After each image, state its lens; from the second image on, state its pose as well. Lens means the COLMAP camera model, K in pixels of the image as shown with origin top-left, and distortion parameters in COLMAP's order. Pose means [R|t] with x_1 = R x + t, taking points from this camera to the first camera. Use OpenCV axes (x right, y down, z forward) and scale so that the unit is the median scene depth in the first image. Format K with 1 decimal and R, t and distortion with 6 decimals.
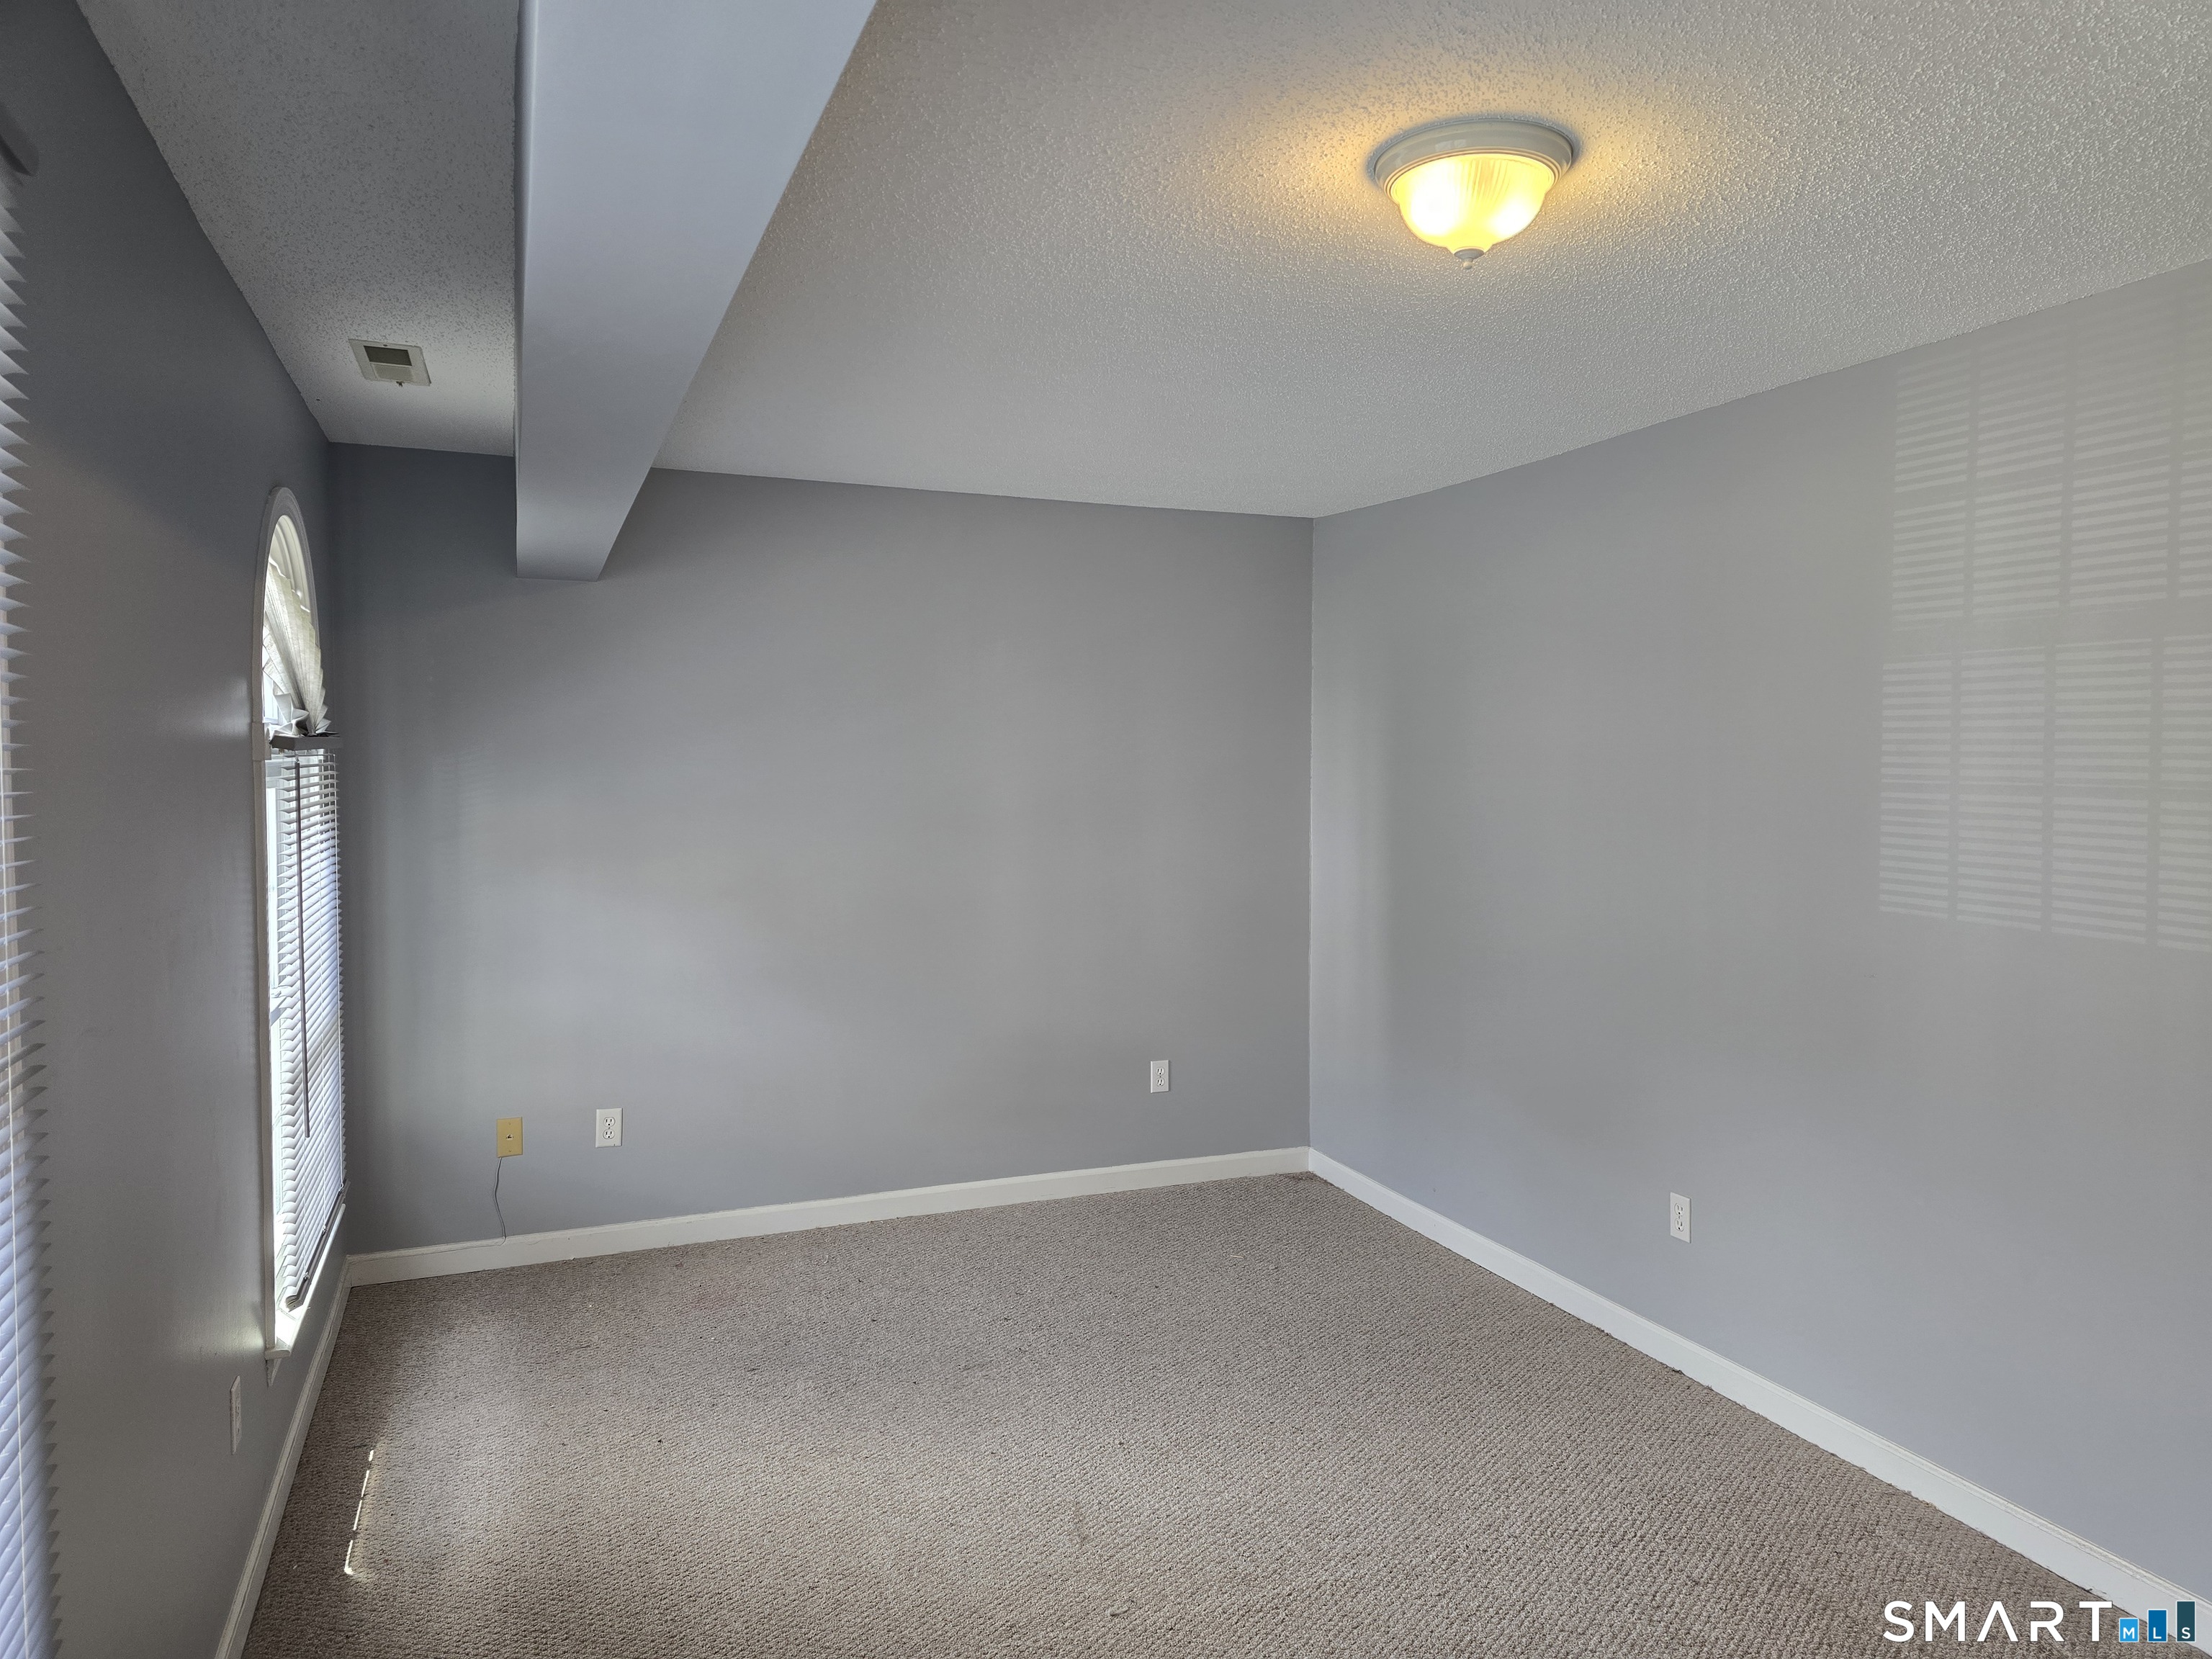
lens RADIAL K [[1480.7, 0, 1101.4], [0, 1480.7, 814.6], [0, 0, 1]] dist [0.067751, -0.060802]
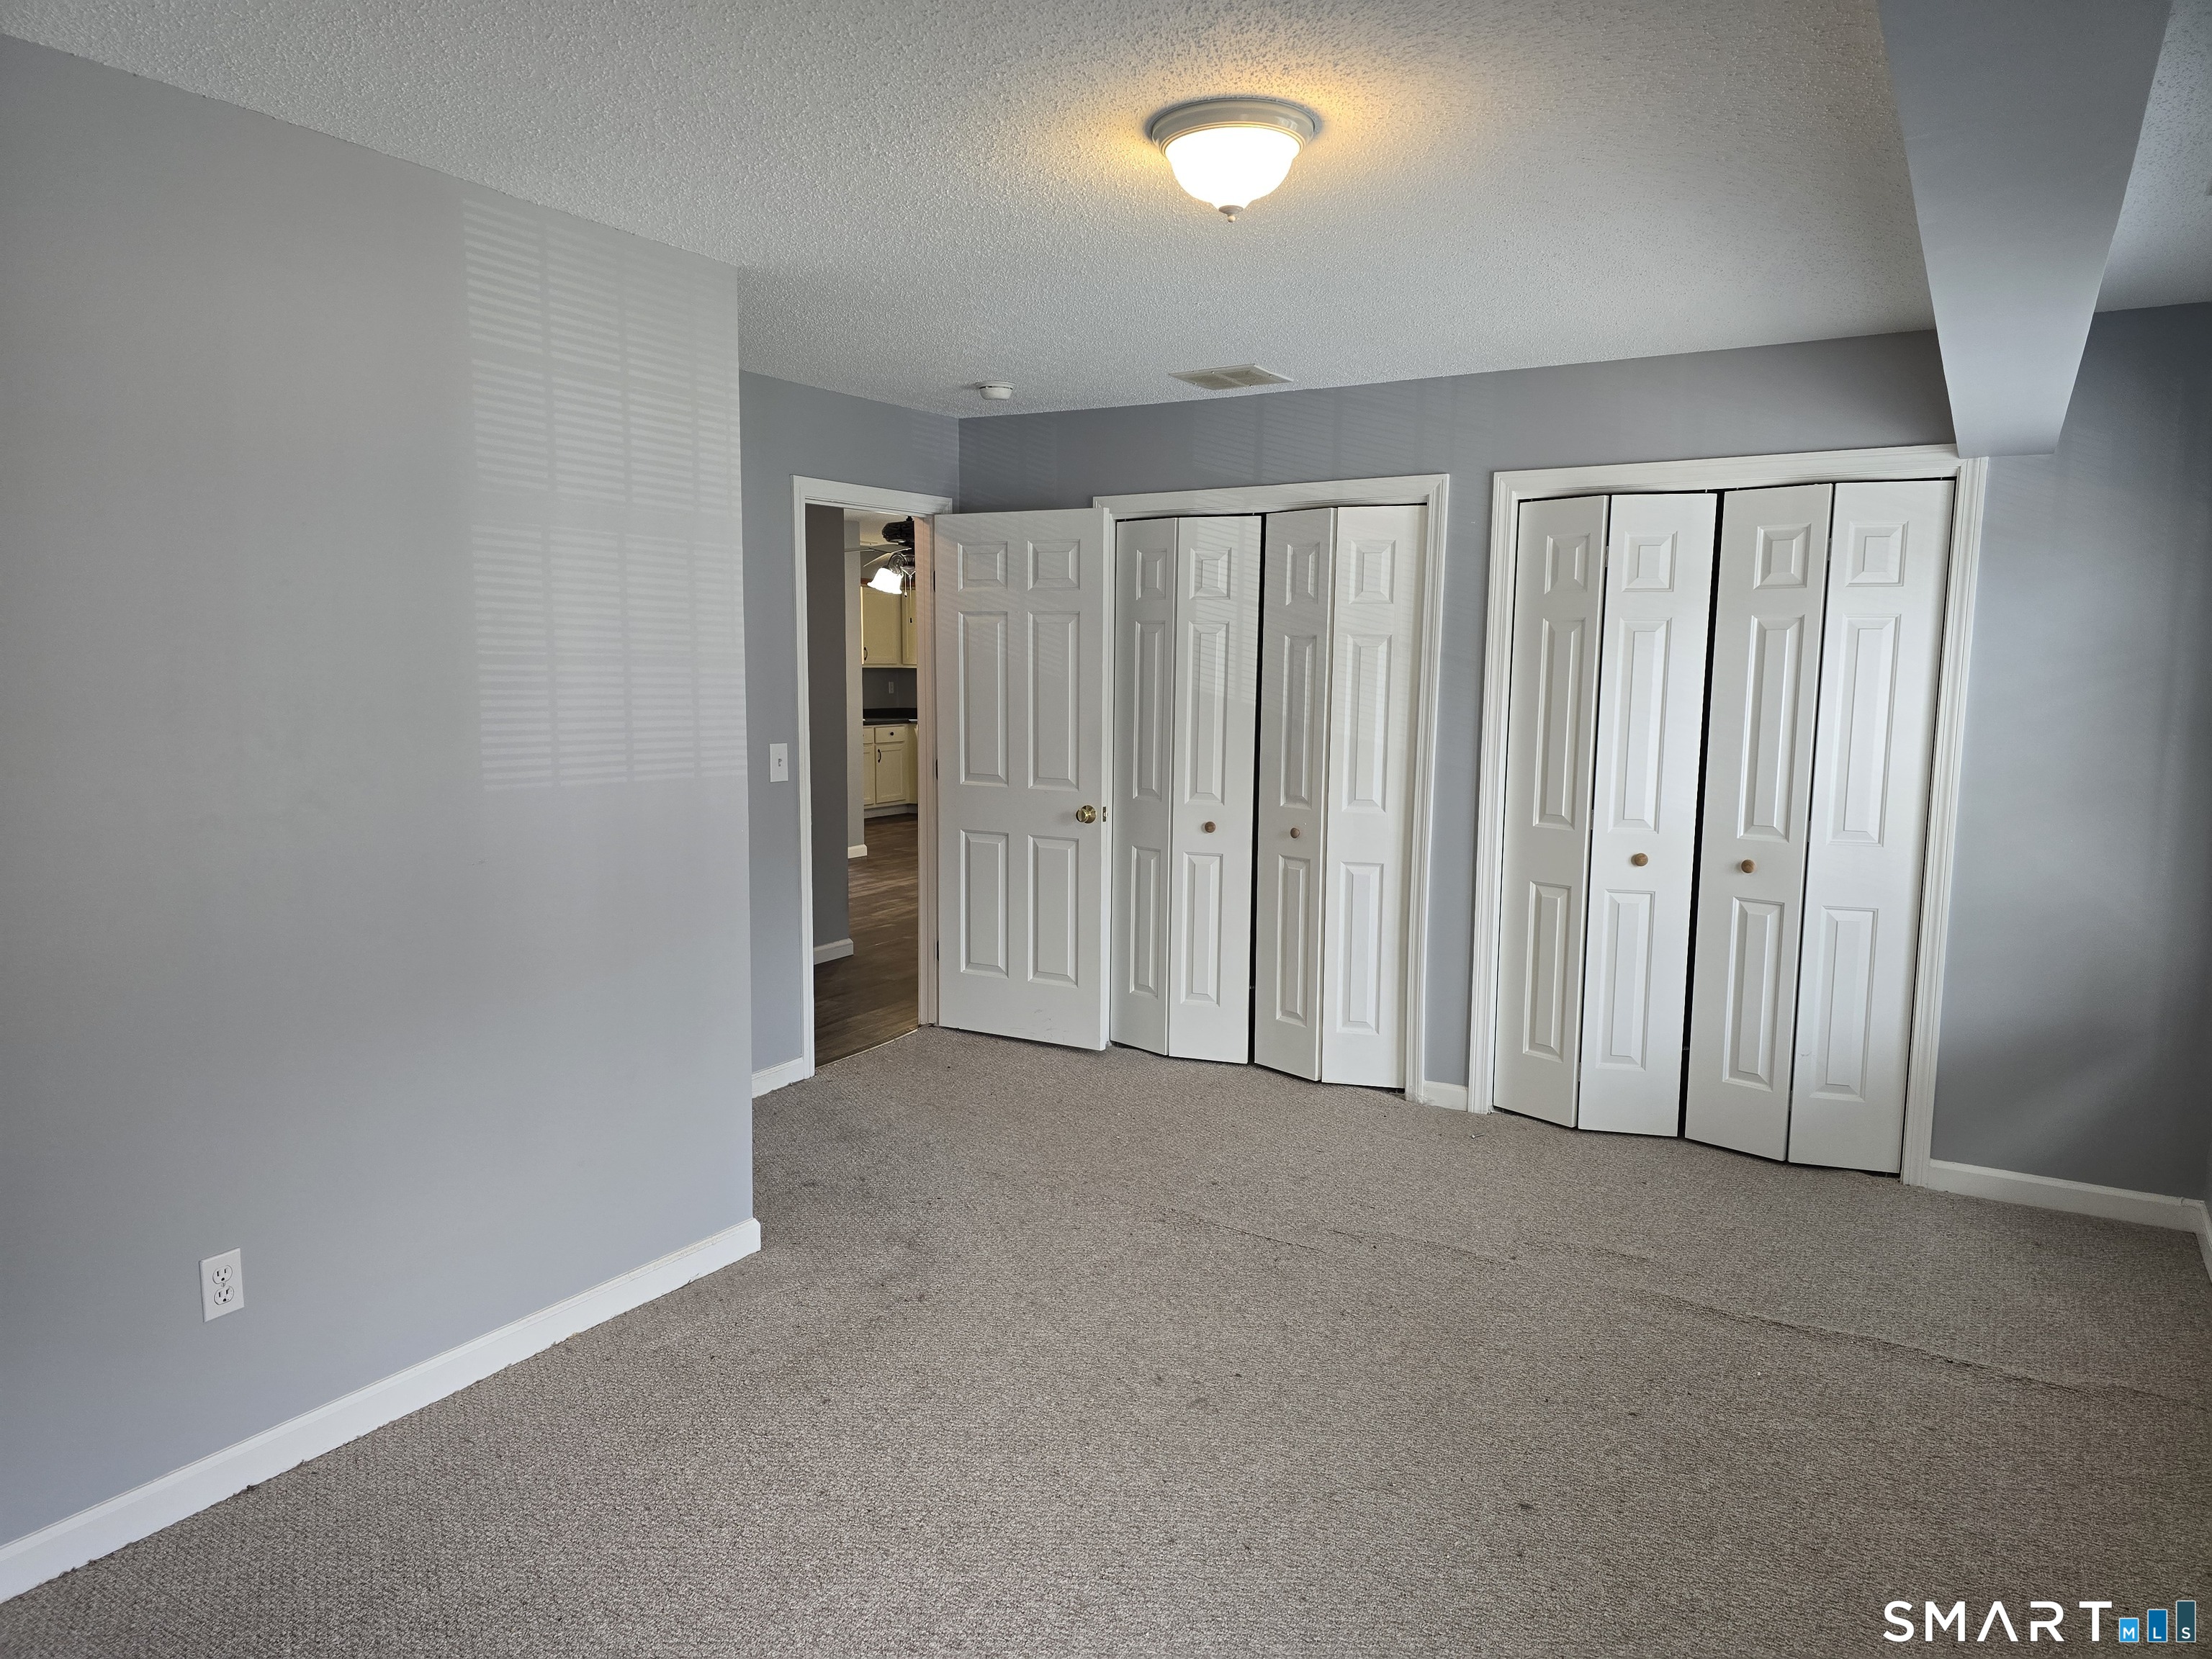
lens RADIAL K [[1480.7, 0, 1101.4], [0, 1480.7, 814.6], [0, 0, 1]] dist [0.067751, -0.060802]
pose [[-0.612173, -0.108012, 0.783312, -0.496164], [0.003707, 0.990224, 0.139440, -0.055689], [-0.790715, 0.088265, -0.605788, 1.384762]]
